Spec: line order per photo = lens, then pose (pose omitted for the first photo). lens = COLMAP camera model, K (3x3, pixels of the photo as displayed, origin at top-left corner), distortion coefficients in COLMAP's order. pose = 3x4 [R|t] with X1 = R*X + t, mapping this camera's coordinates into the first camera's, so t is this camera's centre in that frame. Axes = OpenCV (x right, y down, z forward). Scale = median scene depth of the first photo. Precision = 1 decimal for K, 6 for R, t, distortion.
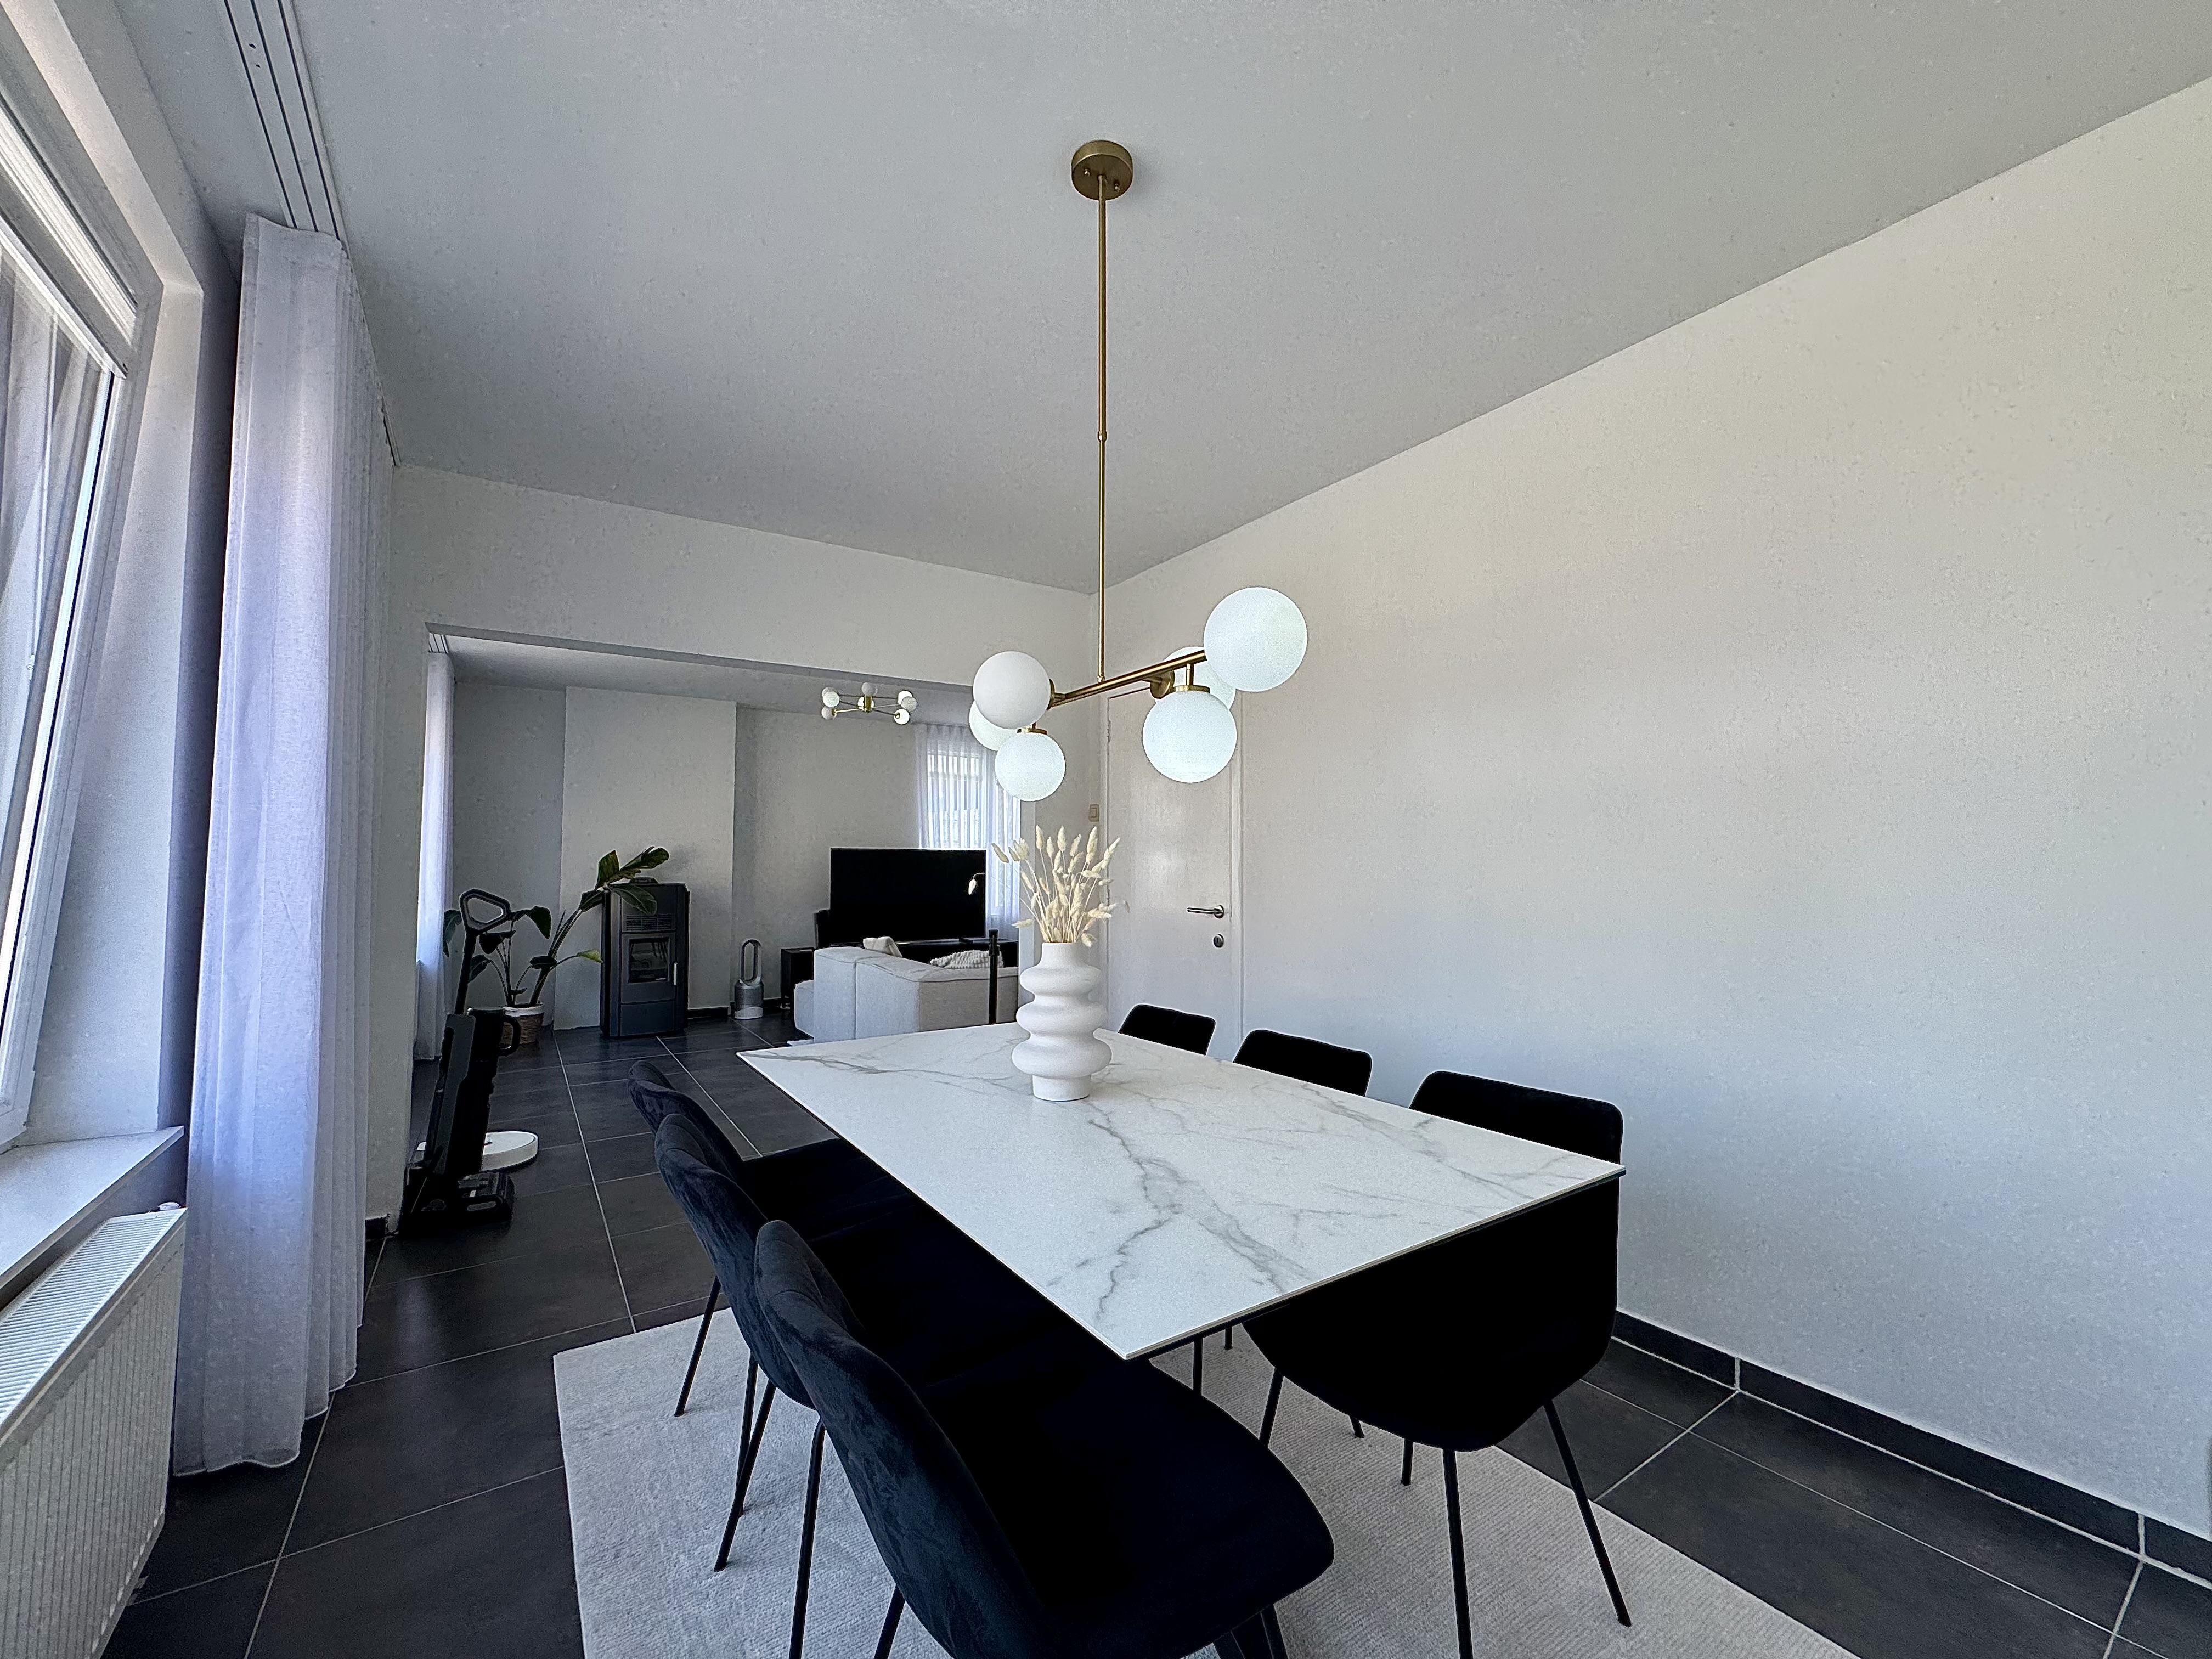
lens RADIAL K [[876.8, 0, 1104.2], [0, 876.8, 830.5], [0, 0, 1]] dist [-0.001642, -0.000142]
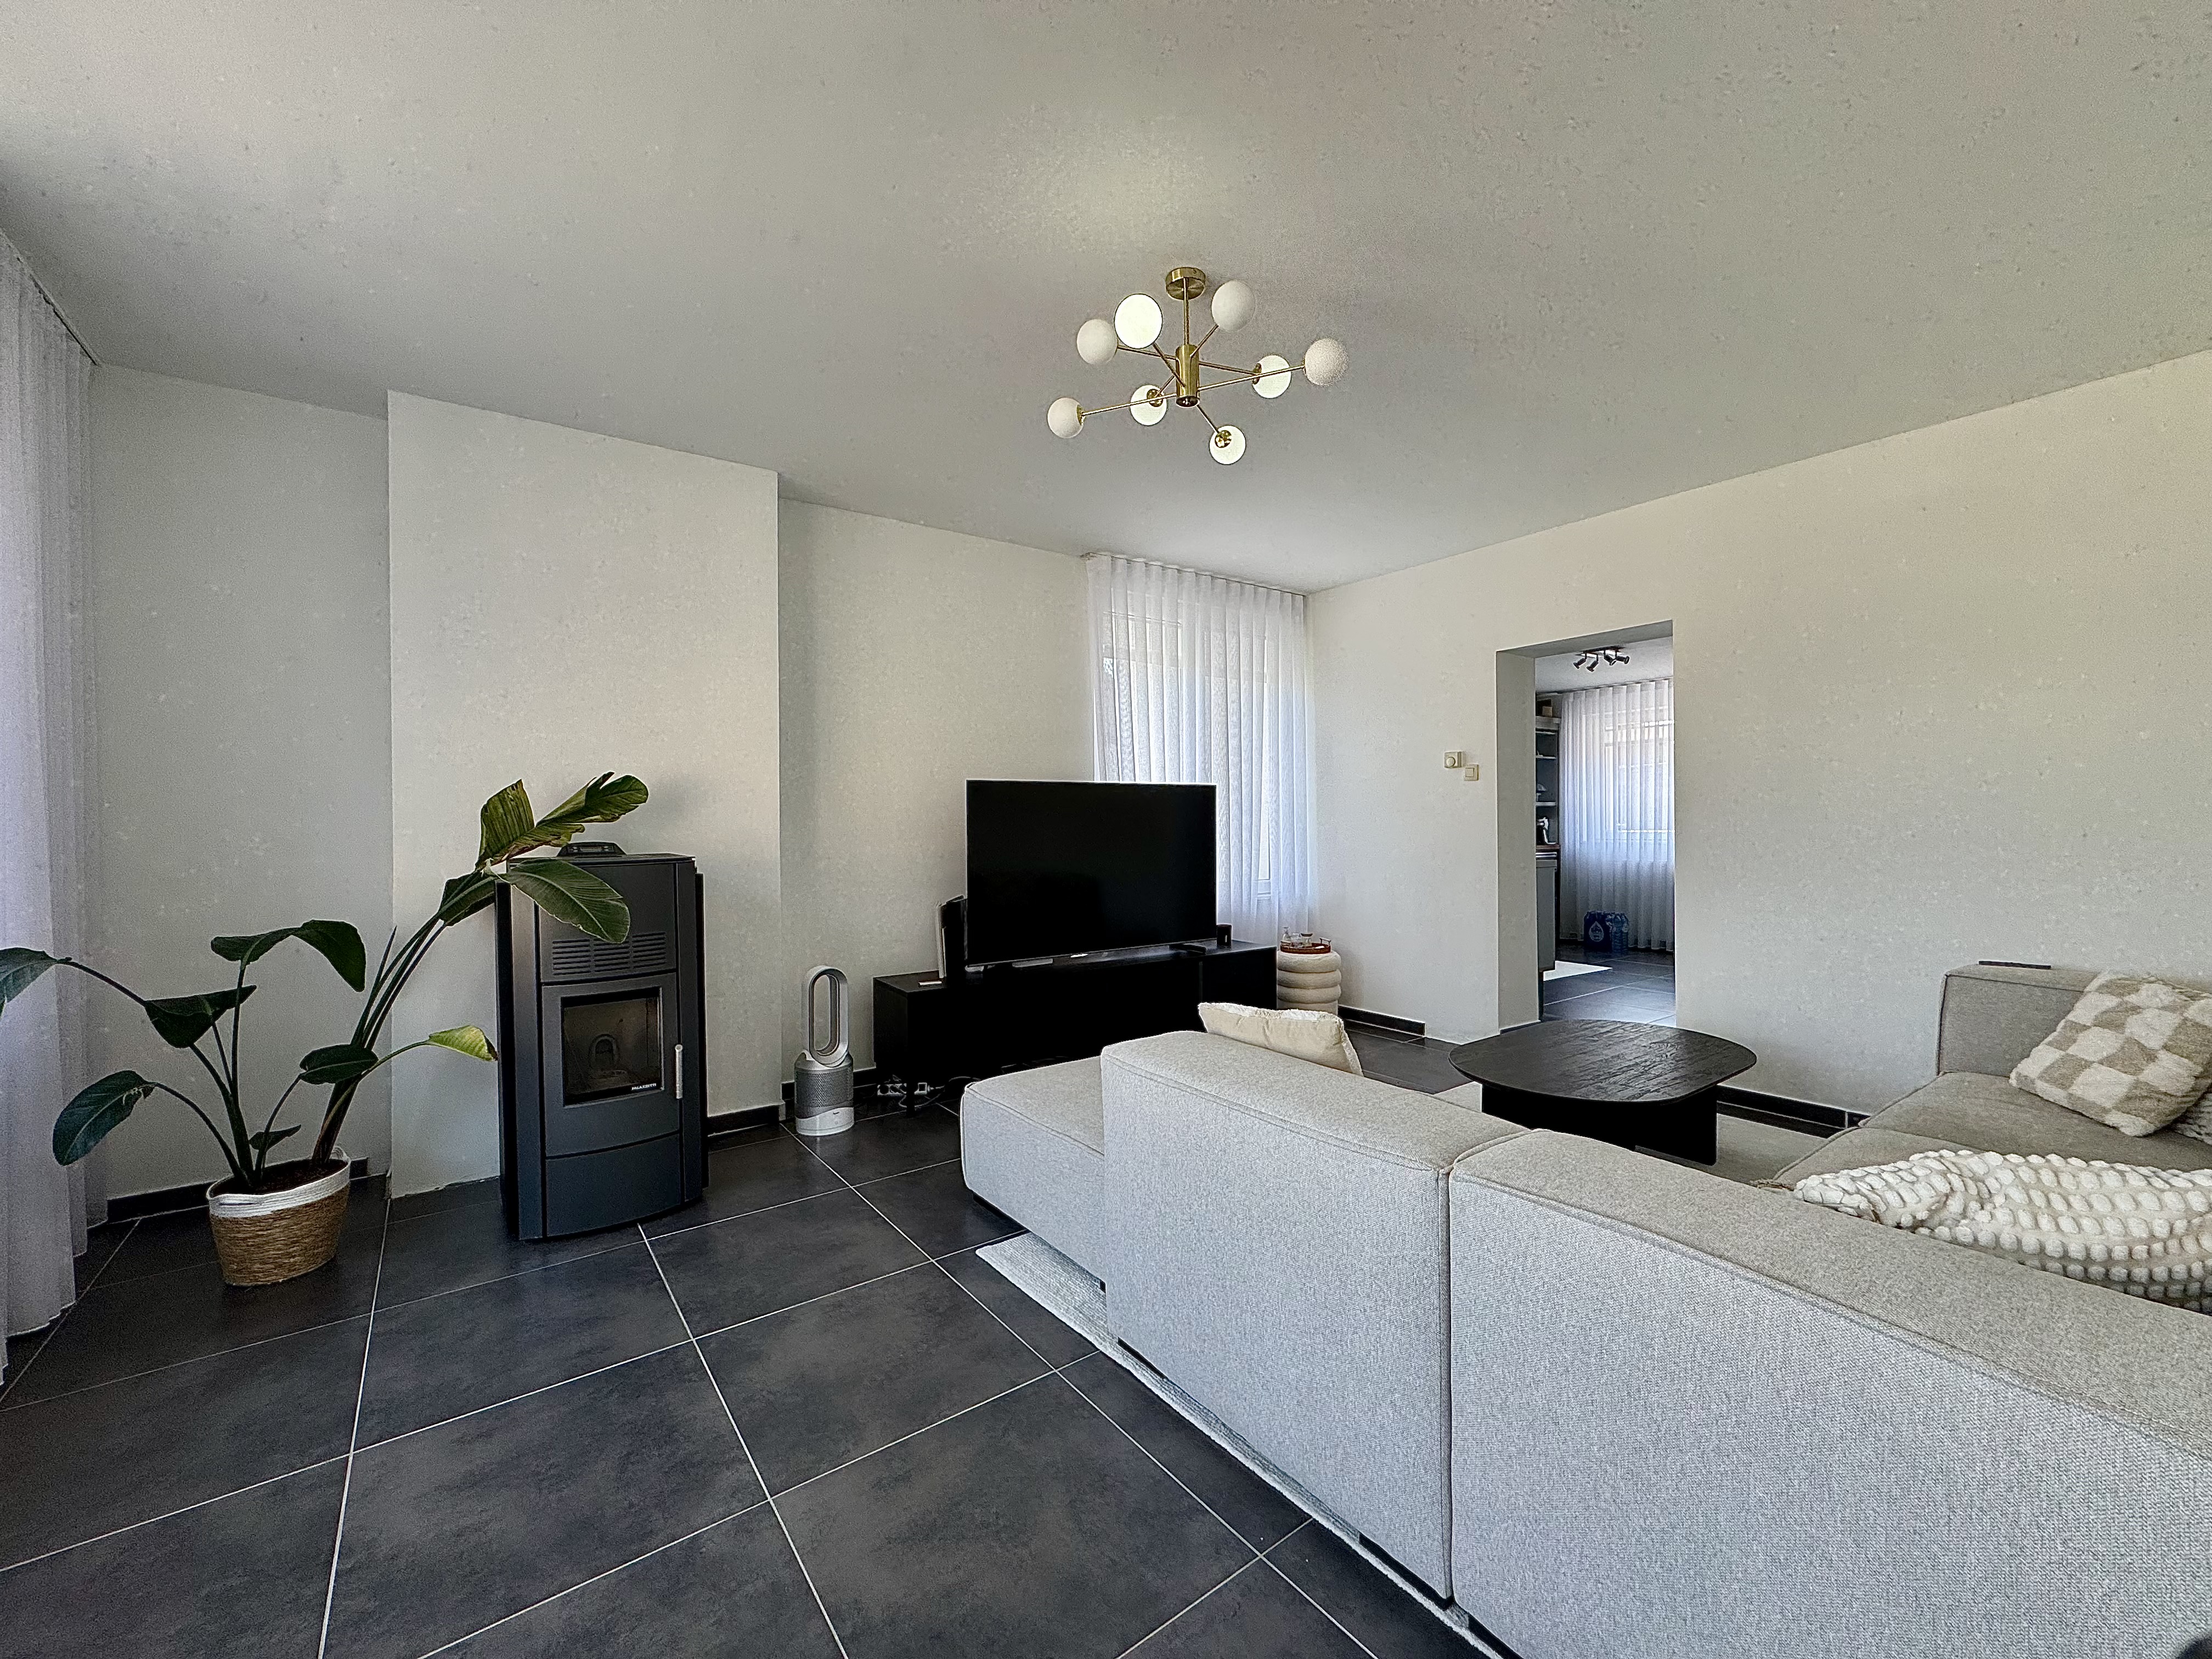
lens RADIAL K [[876.8, 0, 1105.4], [0, 876.8, 826.4], [0, 0, 1]] dist [-0.001642, -0.000142]
pose [[0.998376, 0.008995, 0.056254, -0.301057], [-0.013270, 0.997012, 0.076099, 0.009238], [-0.055402, -0.076722, 0.995512, 0.563288]]
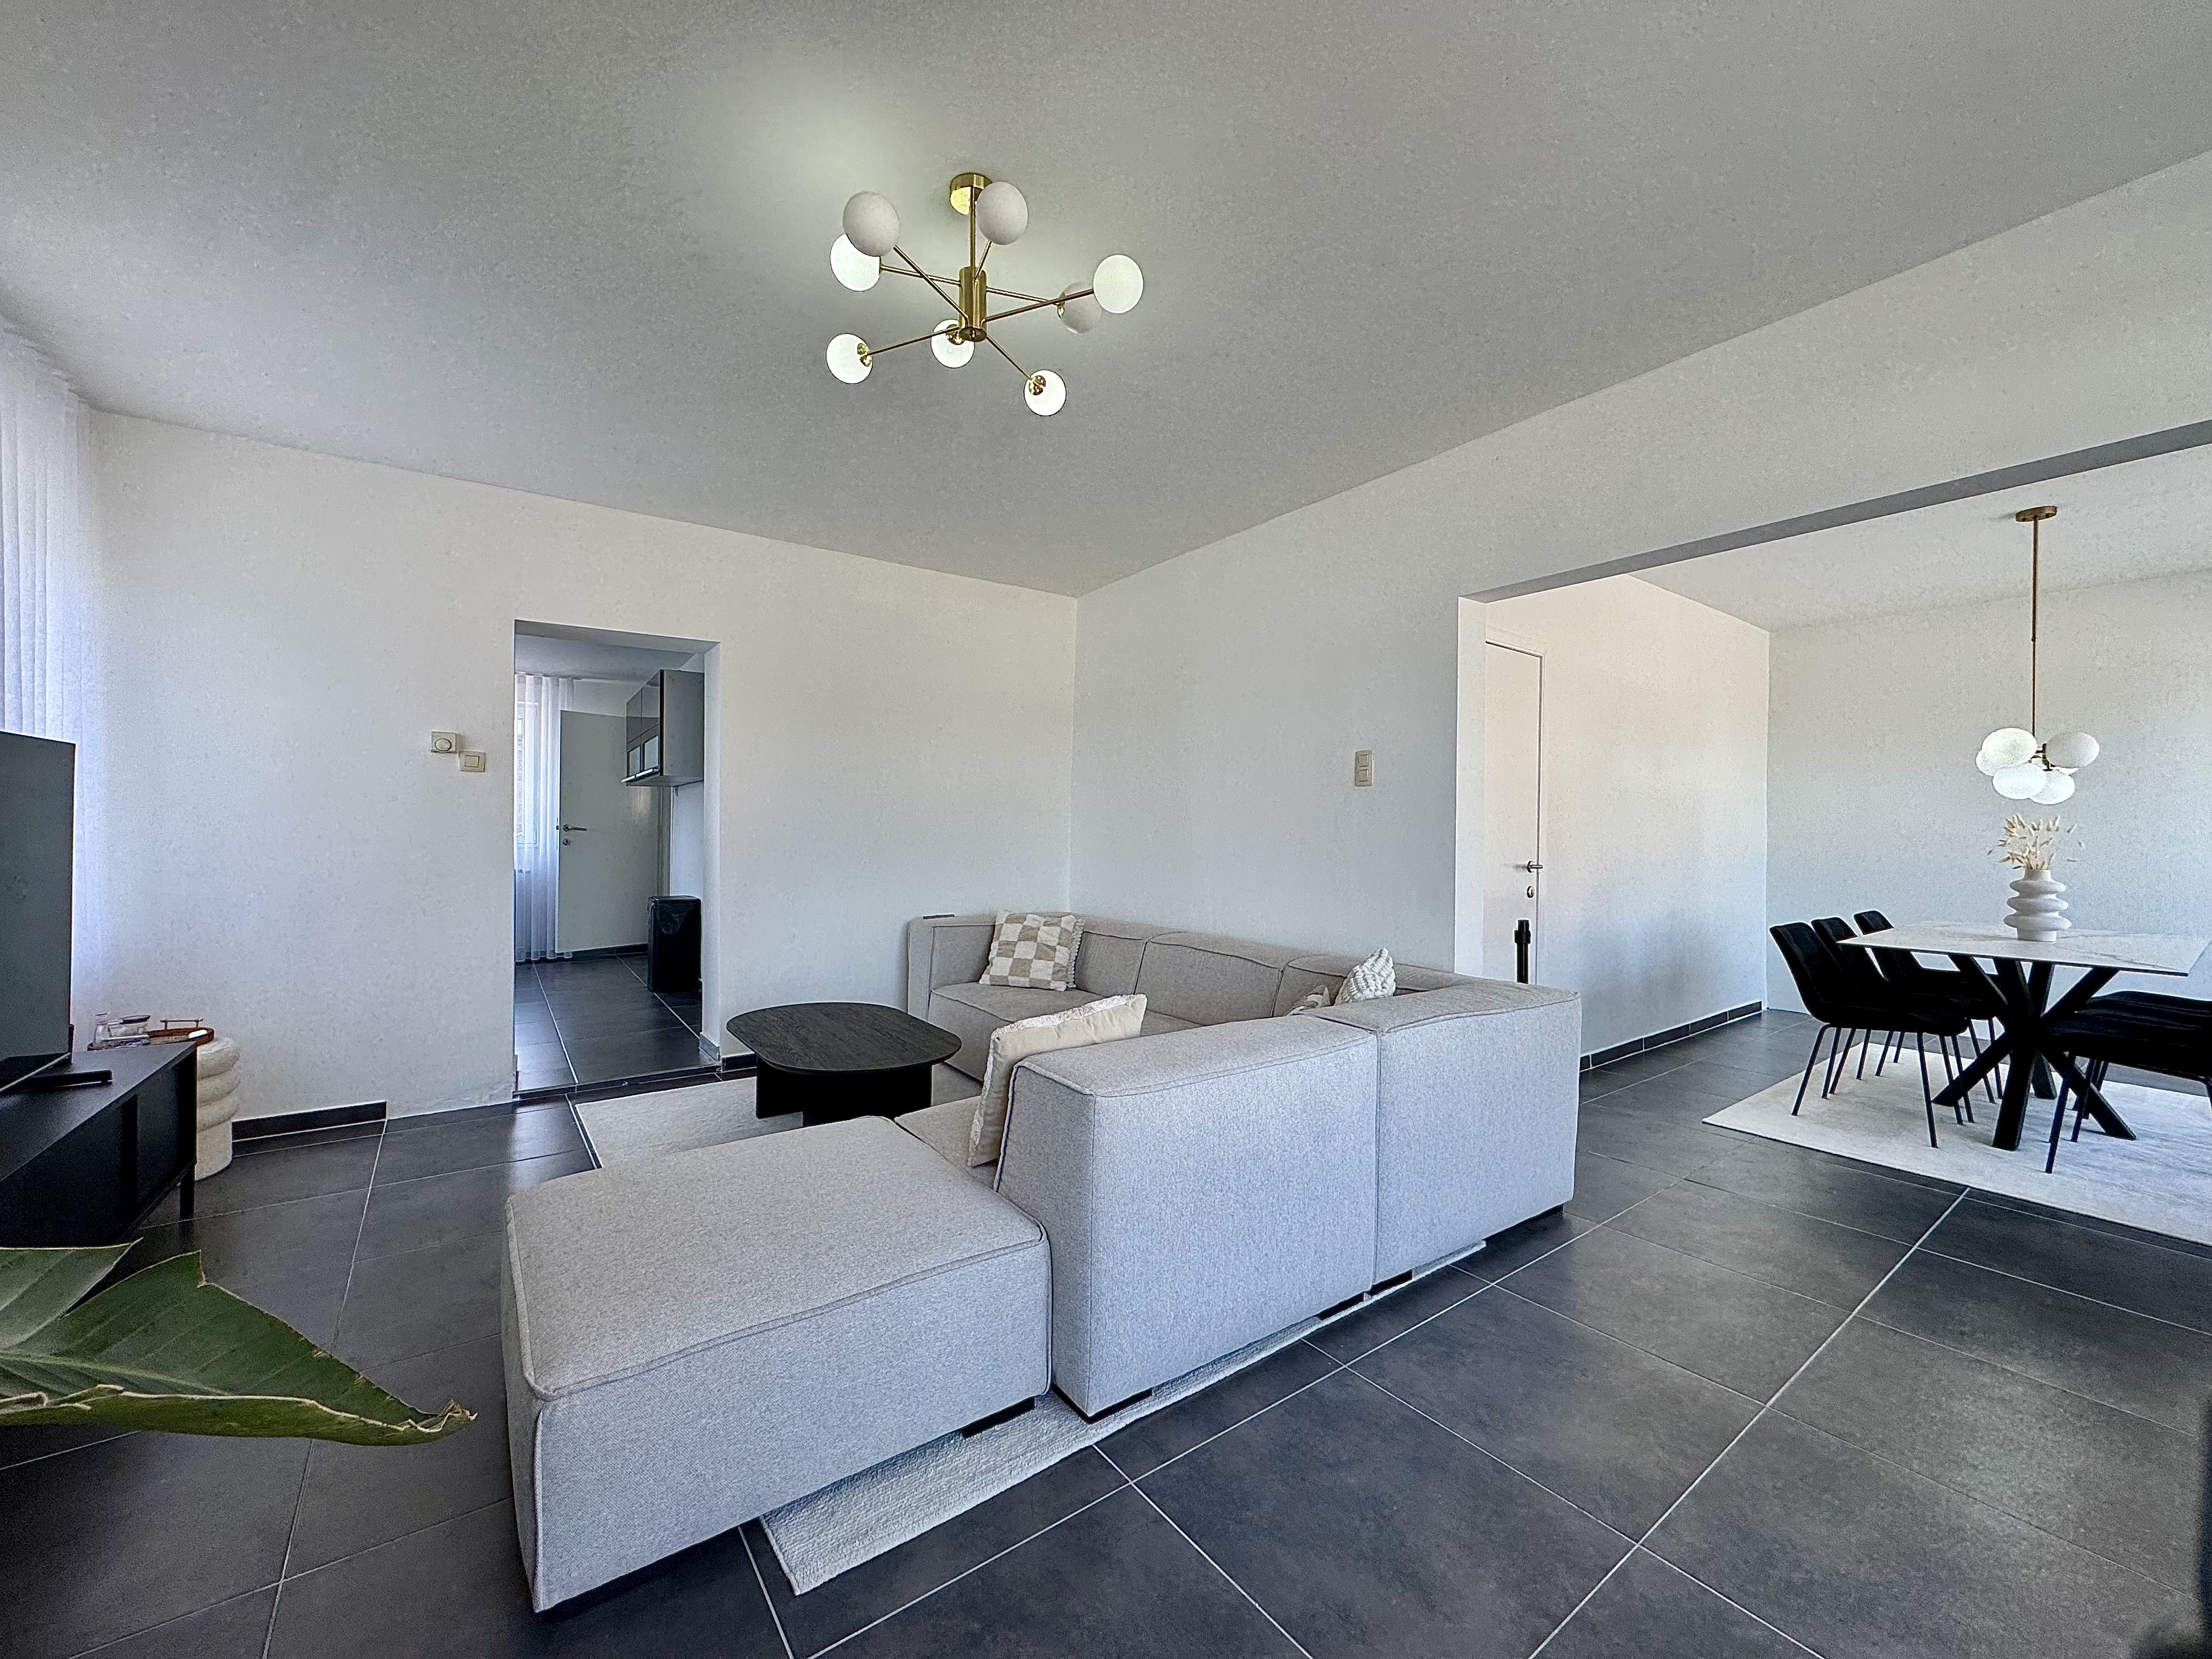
lens RADIAL K [[876.8, 0, 1101.9], [0, 876.8, 838.3], [0, 0, 1]] dist [-0.001642, -0.000142]
pose [[-0.044645, 0.004014, 0.998995, -0.537828], [-0.080757, 0.996705, -0.007614, 0.035928], [-0.995733, -0.081016, -0.044174, 0.867289]]
